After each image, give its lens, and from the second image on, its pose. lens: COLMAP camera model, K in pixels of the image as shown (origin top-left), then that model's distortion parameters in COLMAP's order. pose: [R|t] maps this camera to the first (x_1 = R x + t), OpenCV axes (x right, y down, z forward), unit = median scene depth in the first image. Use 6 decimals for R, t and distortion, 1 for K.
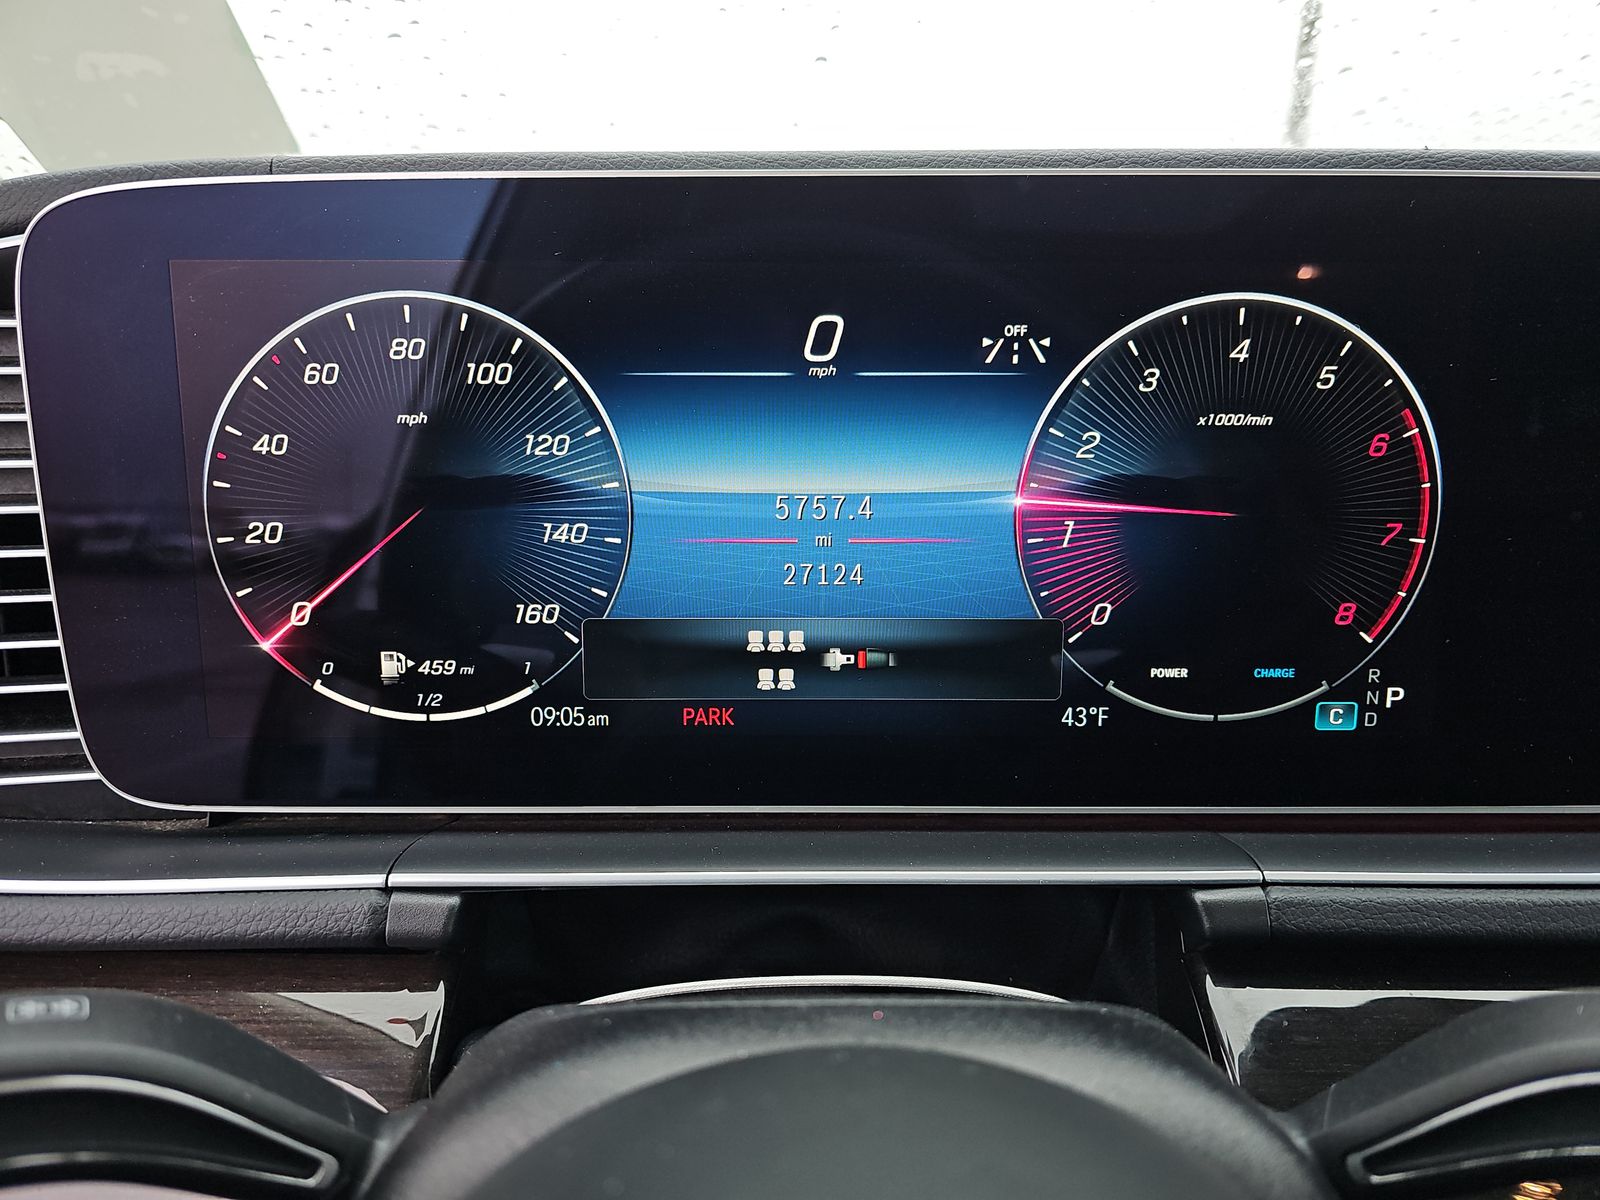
lens RADIAL K [[1074.0, 0, 787.8], [0, 1074.0, 597.0], [0, 0, 1]] dist [0.042236, -0.051955]
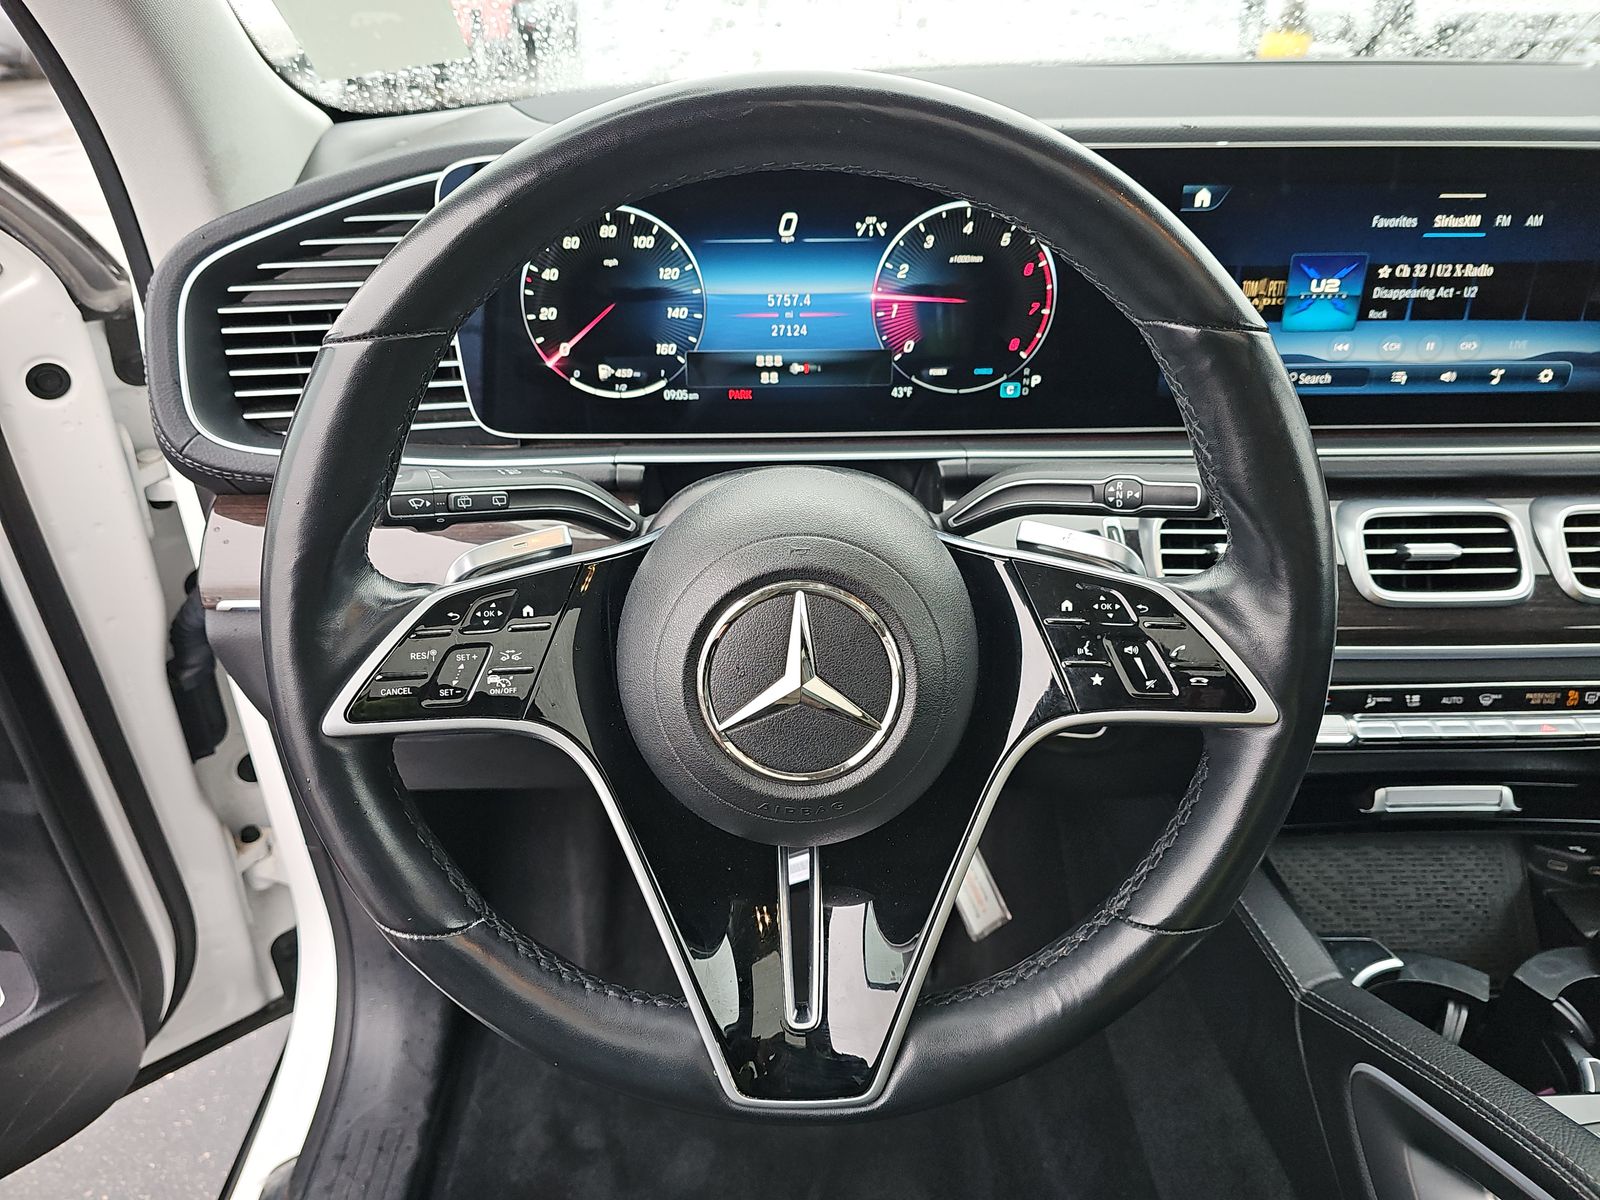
lens RADIAL K [[1074.0, 0, 787.8], [0, 1074.0, 597.0], [0, 0, 1]] dist [0.042236, -0.051955]
pose [[0.999890, -0.013102, 0.006889, 0.006134], [0.011072, 0.970835, 0.239495, -0.018245], [-0.009826, -0.239392, 0.970873, -1.386327]]
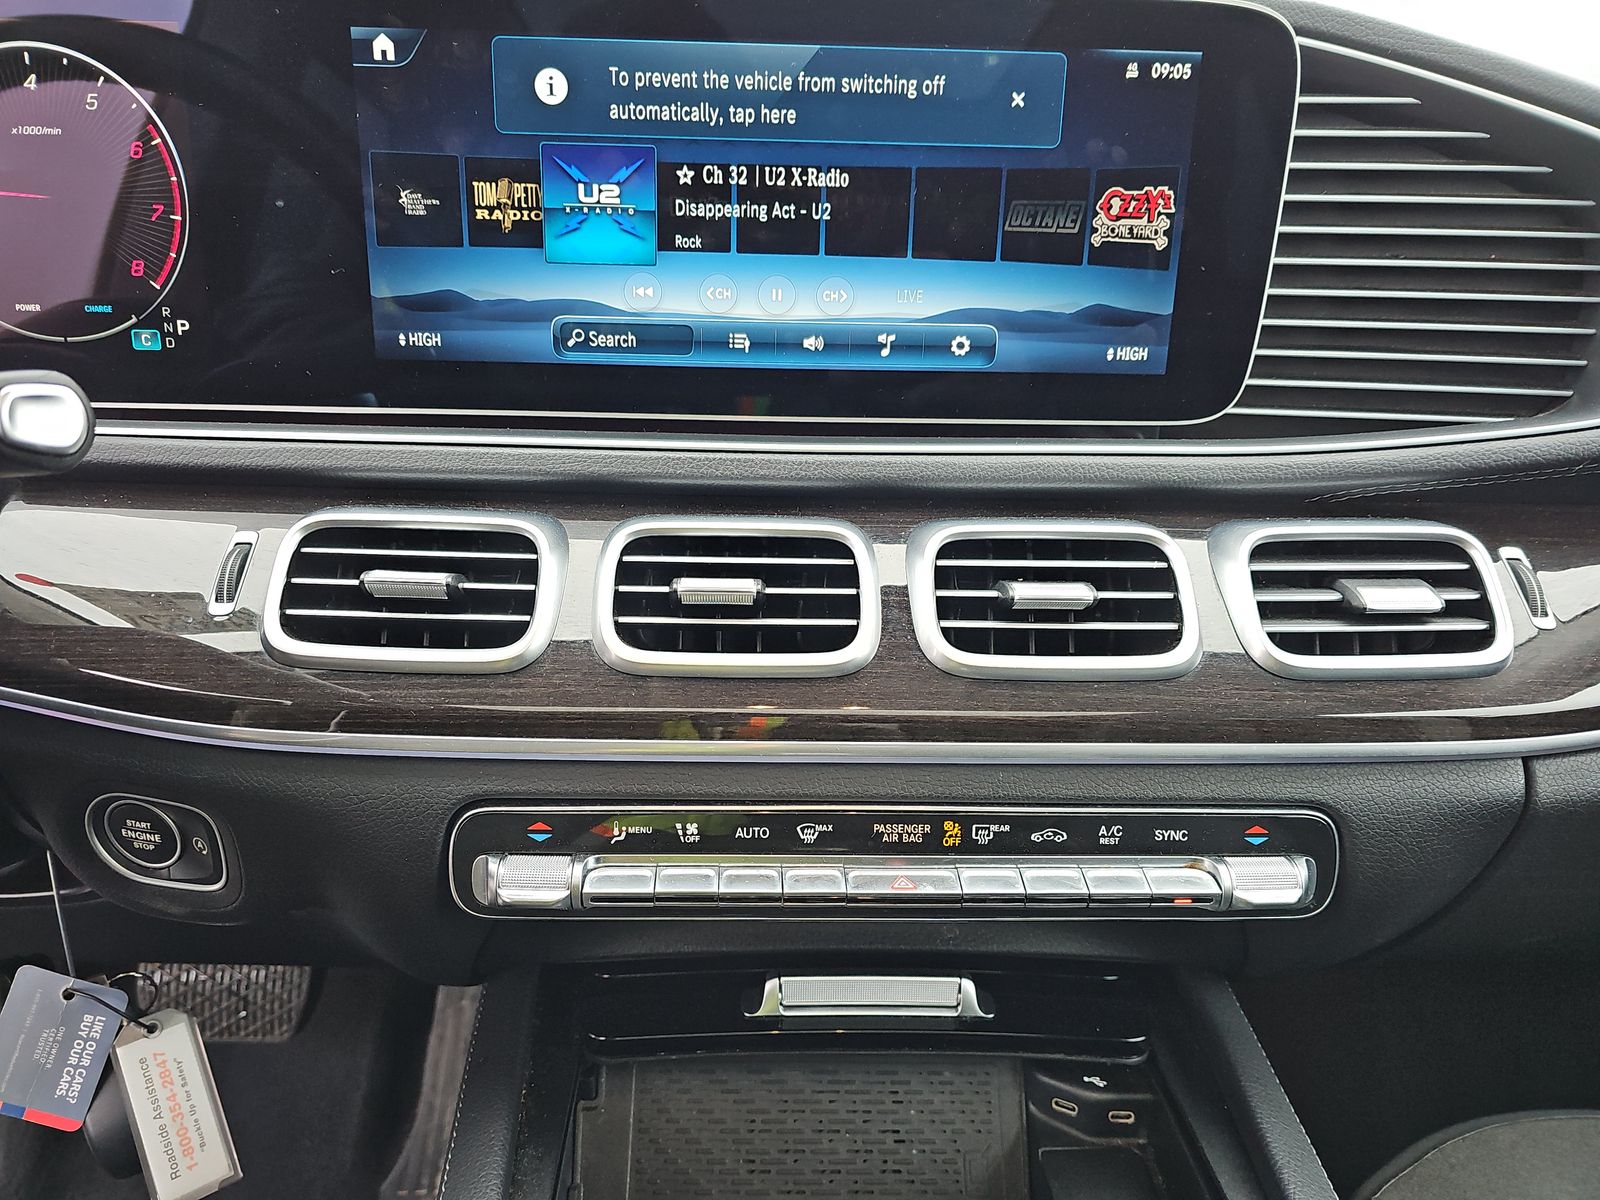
lens RADIAL K [[1089.9, 0, 800.0], [0, 1089.9, 614.7], [0, 0, 1]] dist [0.043870, -0.053902]
pose [[0.999433, 0.011511, 0.031632, 1.410098], [-0.015094, 0.993196, 0.115476, 0.307744], [-0.030087, -0.115888, 0.992806, -0.612189]]
